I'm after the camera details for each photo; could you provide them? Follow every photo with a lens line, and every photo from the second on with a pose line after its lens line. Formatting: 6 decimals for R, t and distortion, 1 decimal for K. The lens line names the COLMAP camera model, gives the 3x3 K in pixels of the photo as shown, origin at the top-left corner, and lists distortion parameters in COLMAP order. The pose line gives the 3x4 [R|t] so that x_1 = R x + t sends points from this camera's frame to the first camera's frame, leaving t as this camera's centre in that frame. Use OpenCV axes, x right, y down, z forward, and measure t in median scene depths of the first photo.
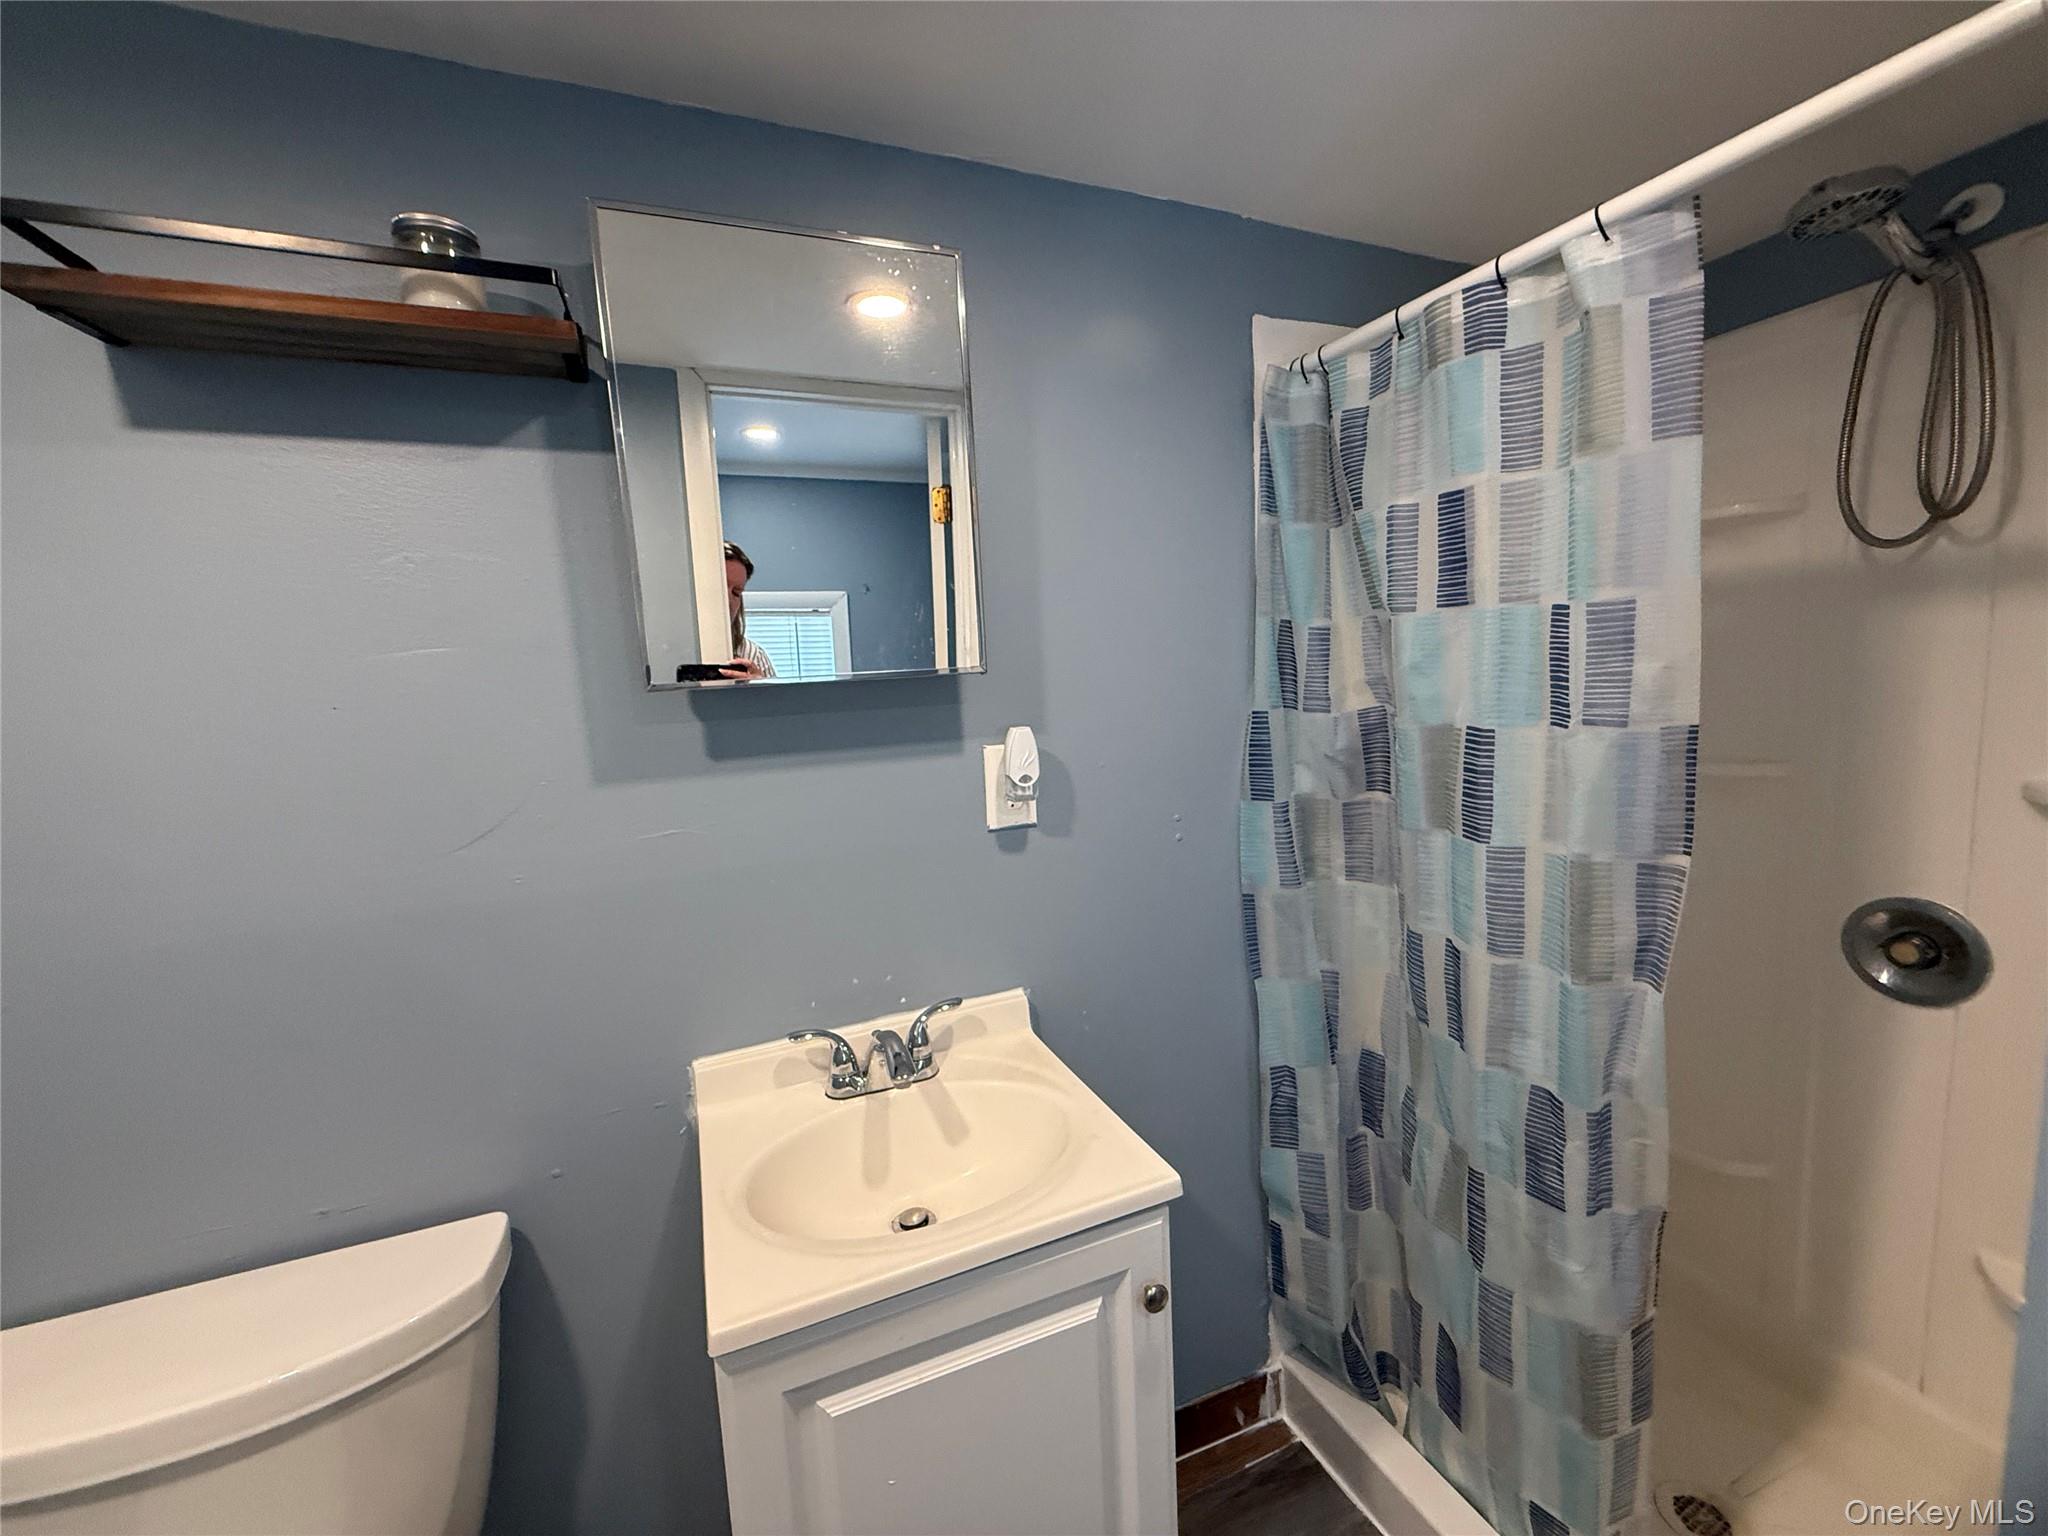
lens RADIAL K [[817.8, 0, 1021.9], [0, 817.8, 764.4], [0, 0, 1]] dist [0.001023, 0.000429]
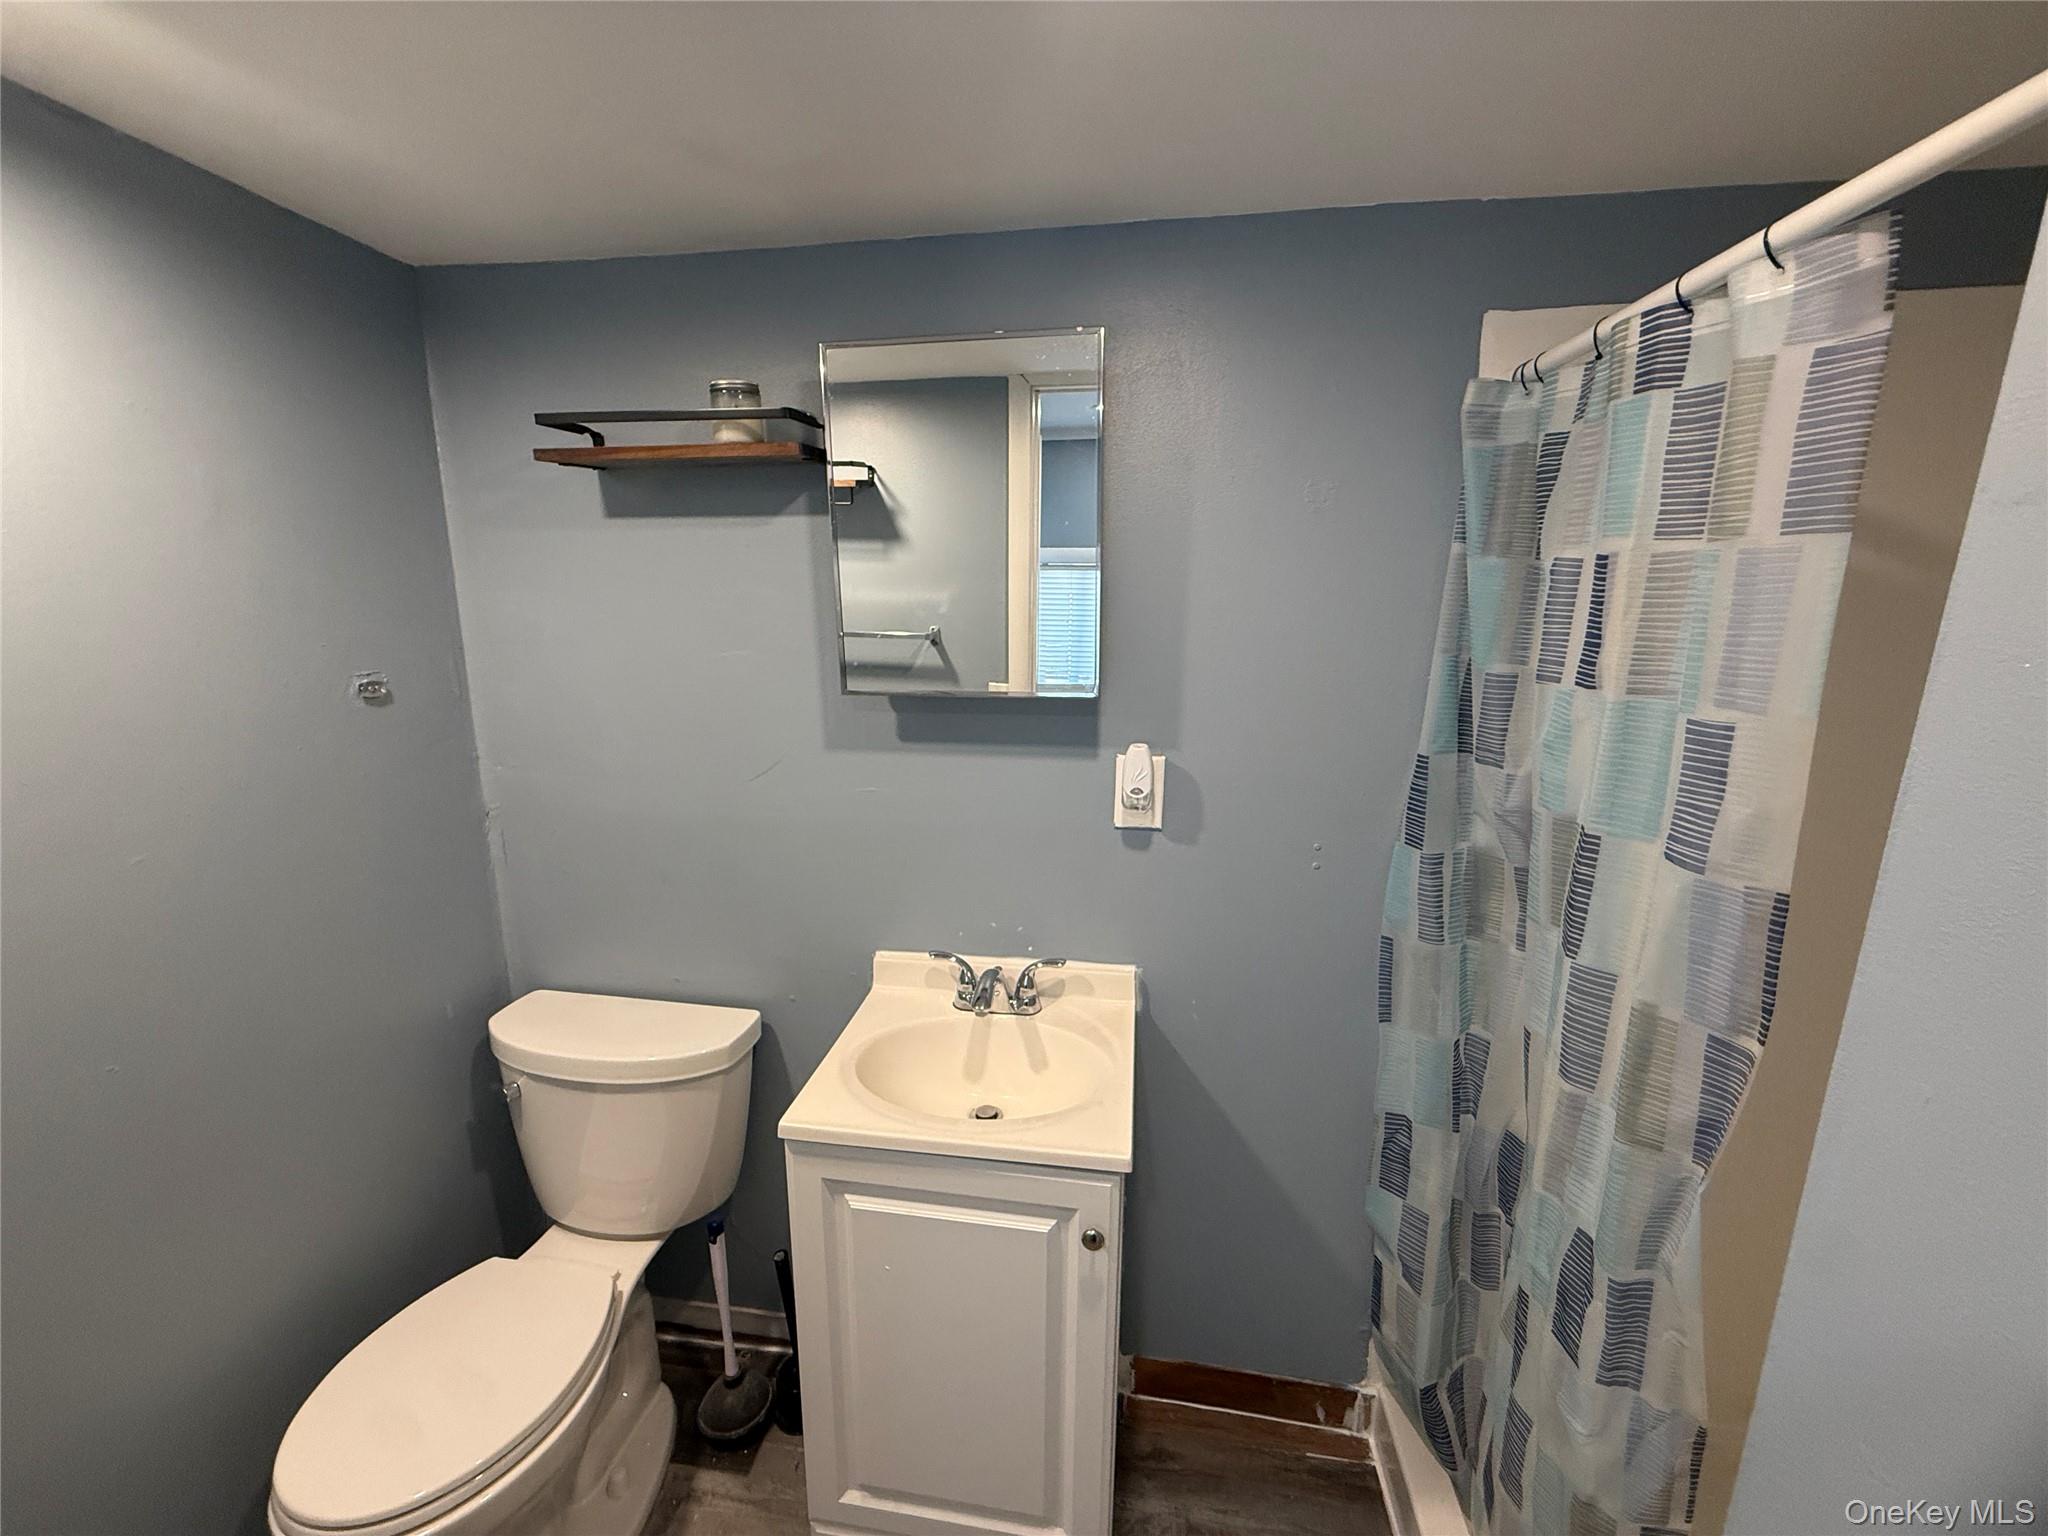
lens RADIAL K [[817.8, 0, 1023.0], [0, 817.8, 762.7], [0, 0, 1]] dist [0.001023, 0.000429]
pose [[0.855097, 0.156260, -0.494359, 0.462110], [-0.103758, 0.985788, 0.132123, -0.168302], [0.507979, -0.061684, 0.859158, -0.054598]]
